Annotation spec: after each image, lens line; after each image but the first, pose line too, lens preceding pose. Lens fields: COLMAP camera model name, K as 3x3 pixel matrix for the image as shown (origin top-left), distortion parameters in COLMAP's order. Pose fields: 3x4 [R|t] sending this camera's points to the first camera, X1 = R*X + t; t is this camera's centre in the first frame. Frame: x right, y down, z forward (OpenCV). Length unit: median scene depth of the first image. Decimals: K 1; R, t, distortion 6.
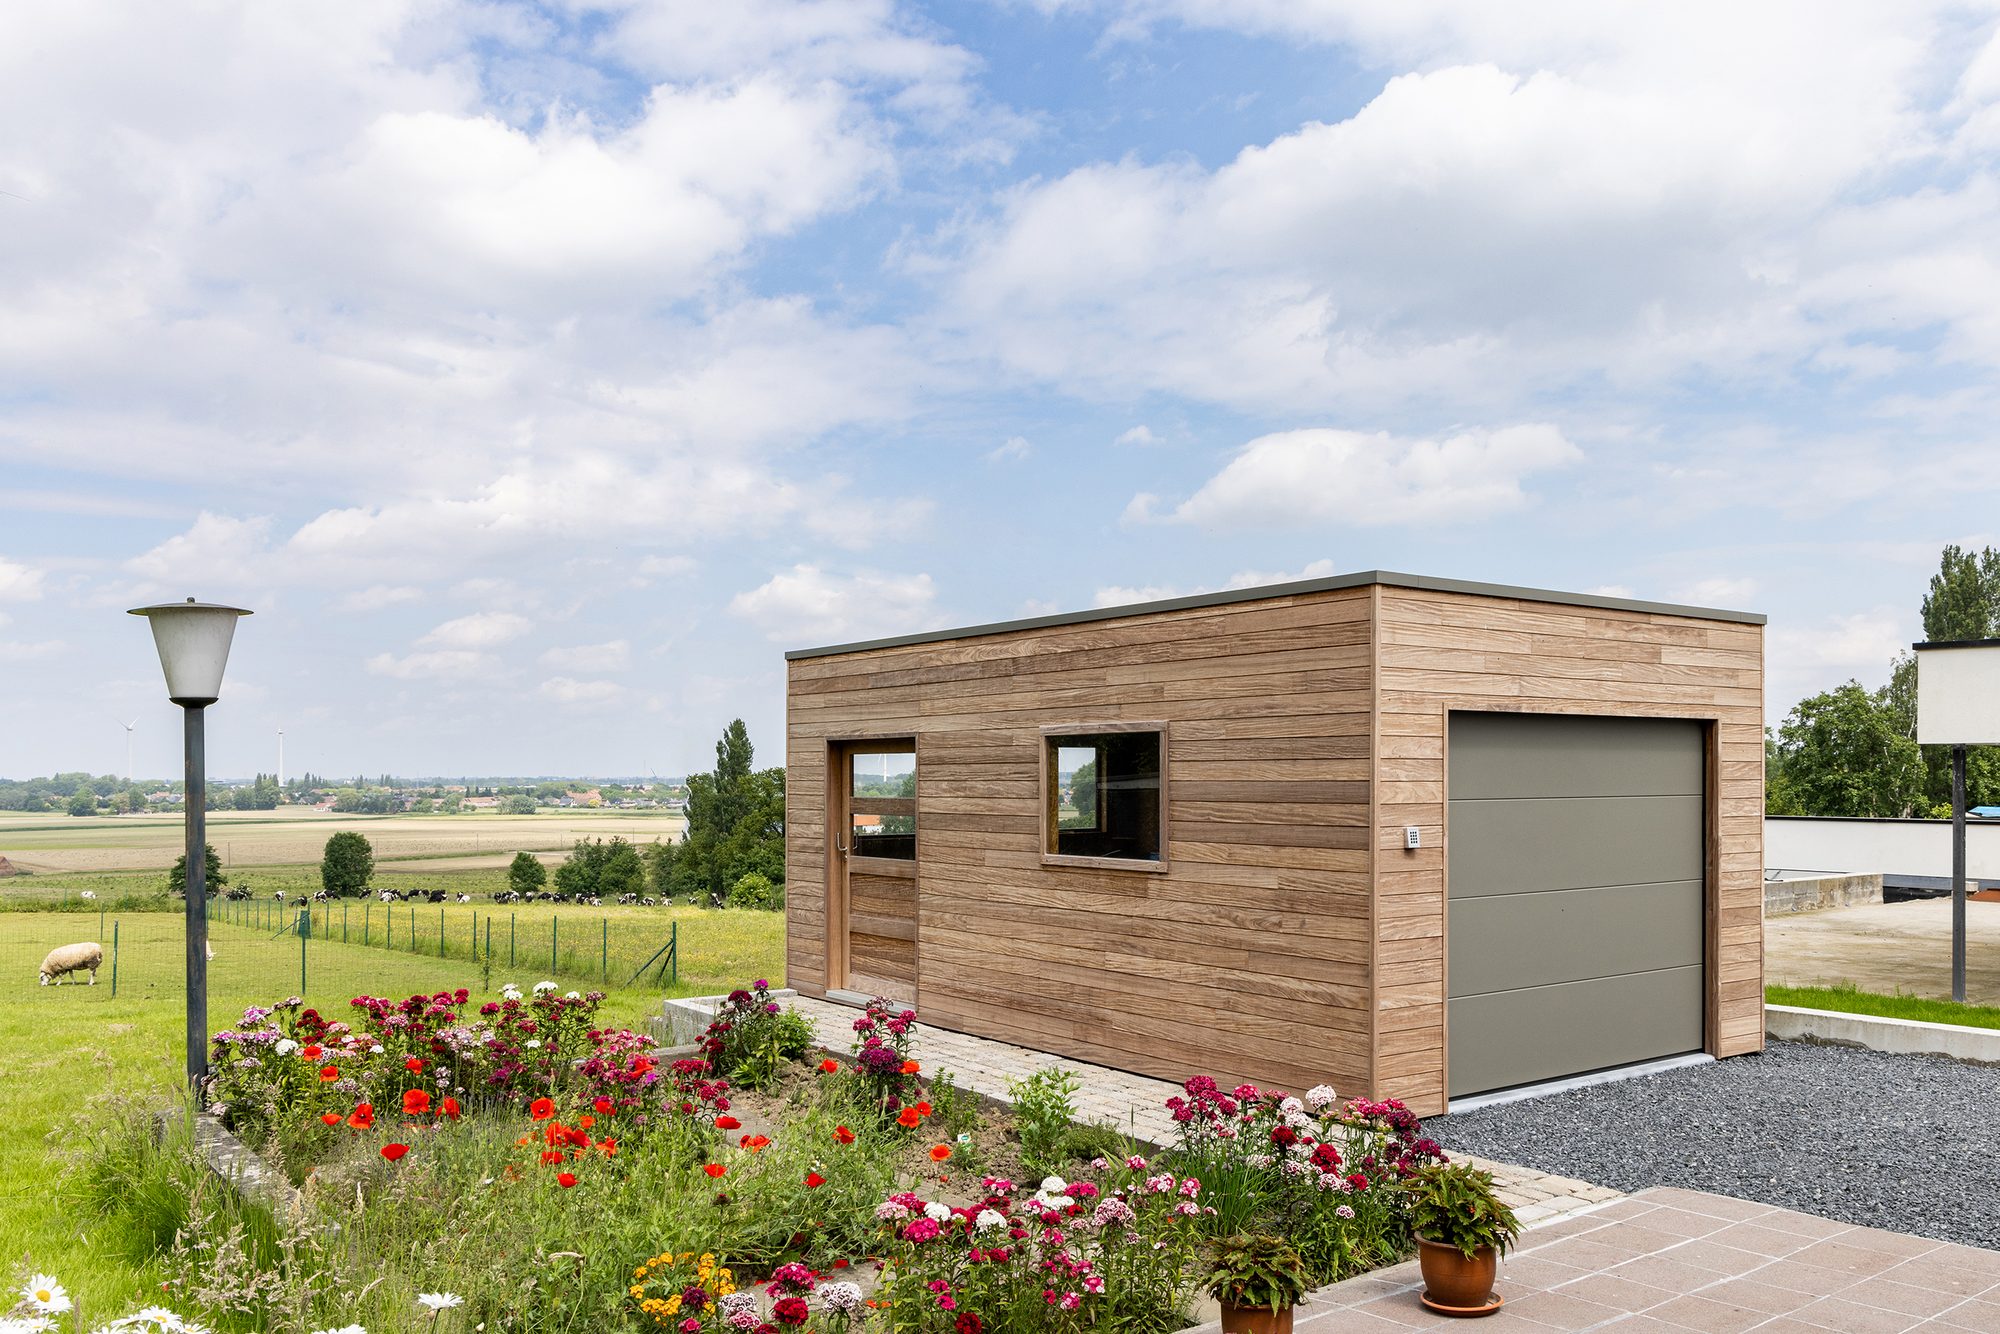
lens RADIAL K [[1580.4, 0, 1065.3], [0, 1580.4, 800.3], [0, 0, 1]] dist [0.012120, -0.001615]
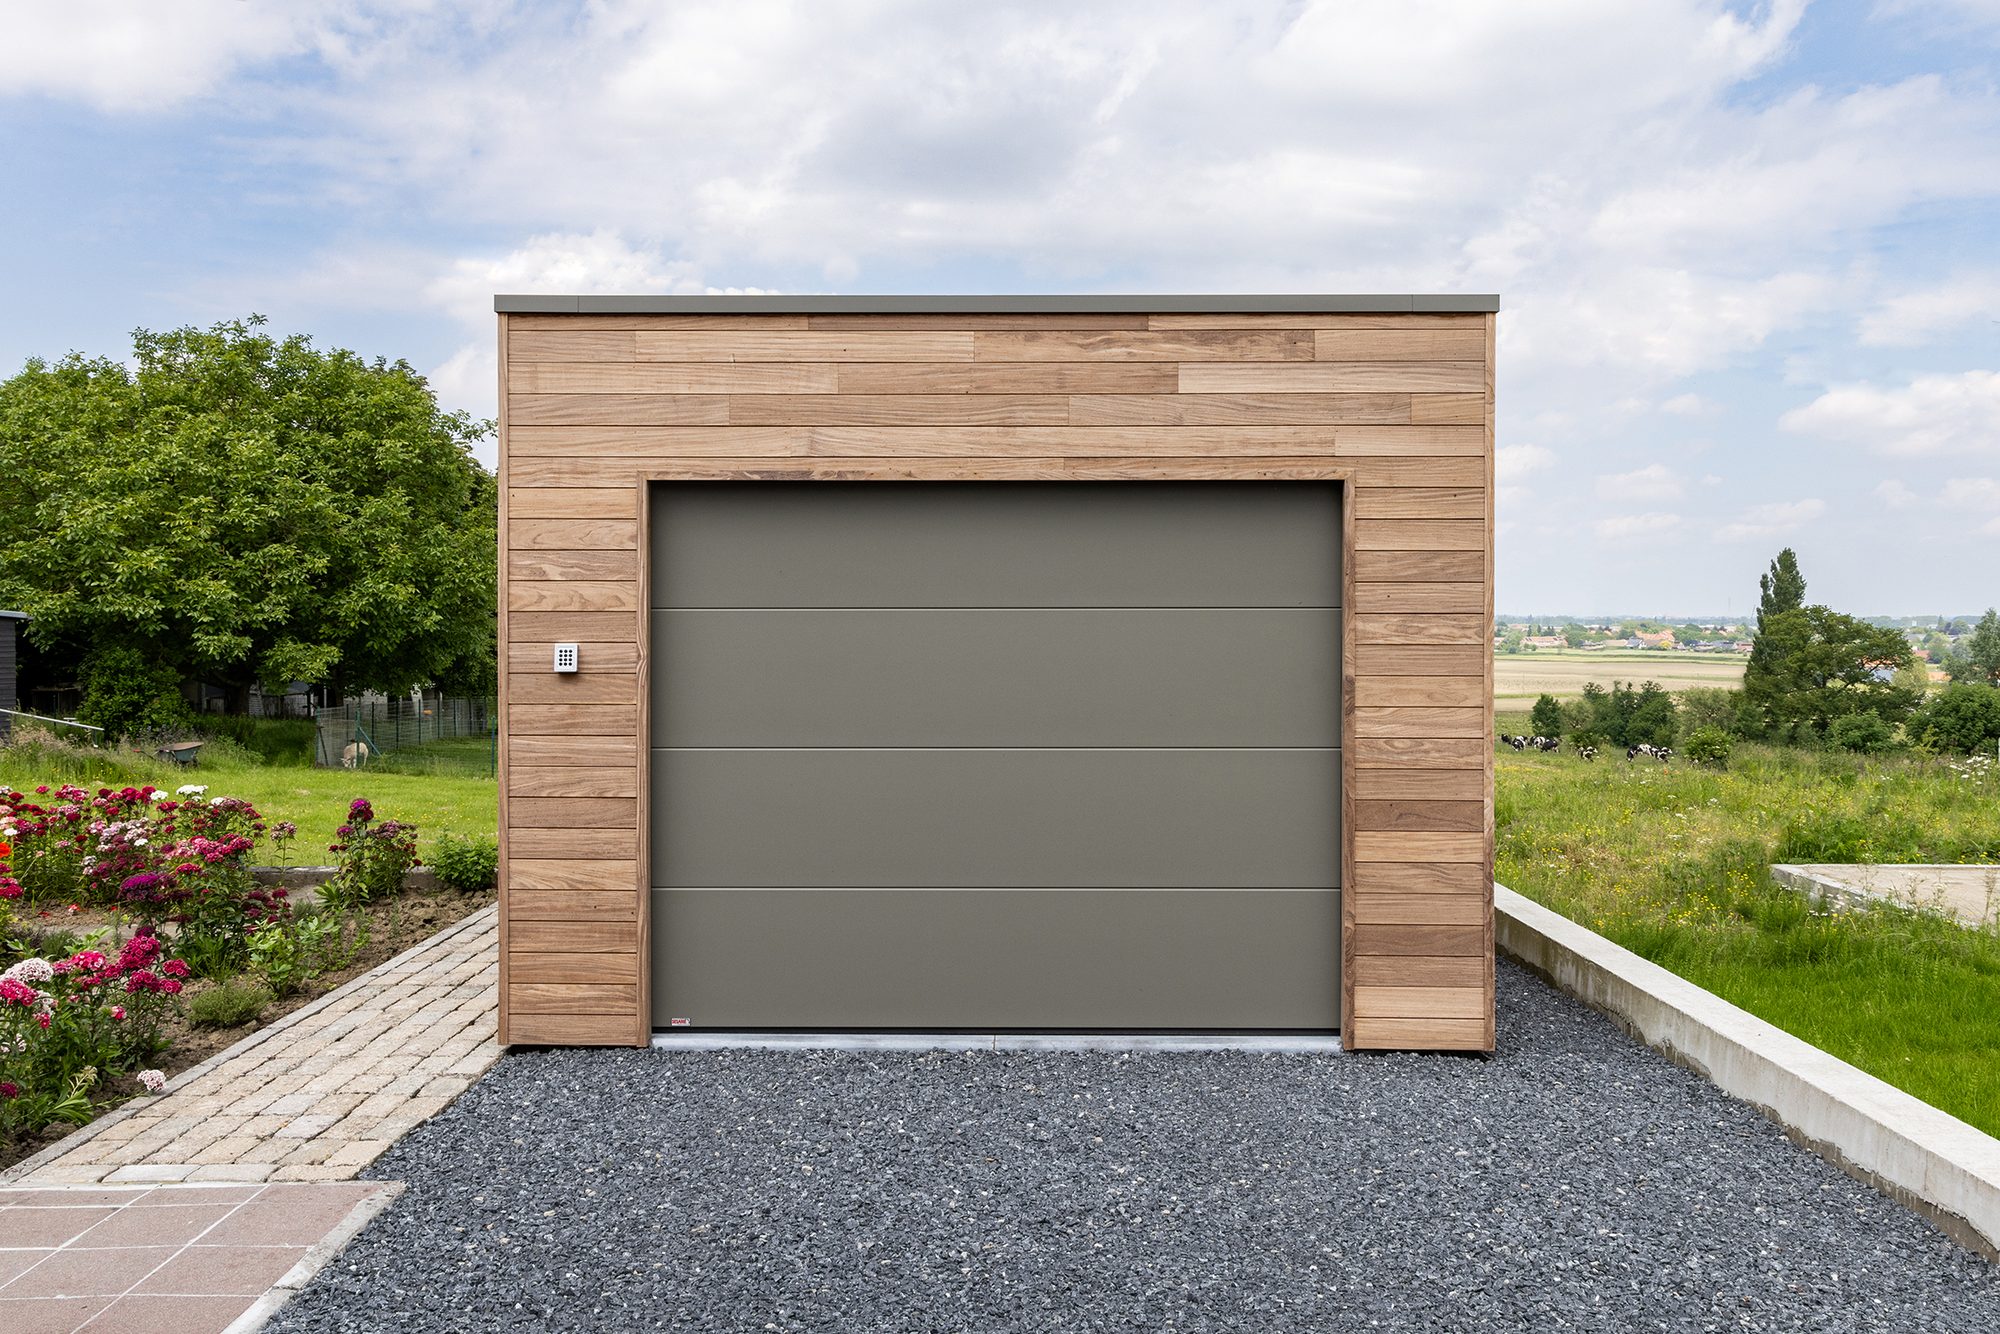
lens RADIAL K [[1682.6, 0, 992.5], [0, 1682.6, 629.9], [0, 0, 1]] dist [0.001474, 0.009861]
pose [[0.783615, 0.007140, -0.621206, 0.749619], [-0.011422, 0.999931, -0.002915, 0.009436], [0.621142, 0.009380, 0.783642, 0.450144]]
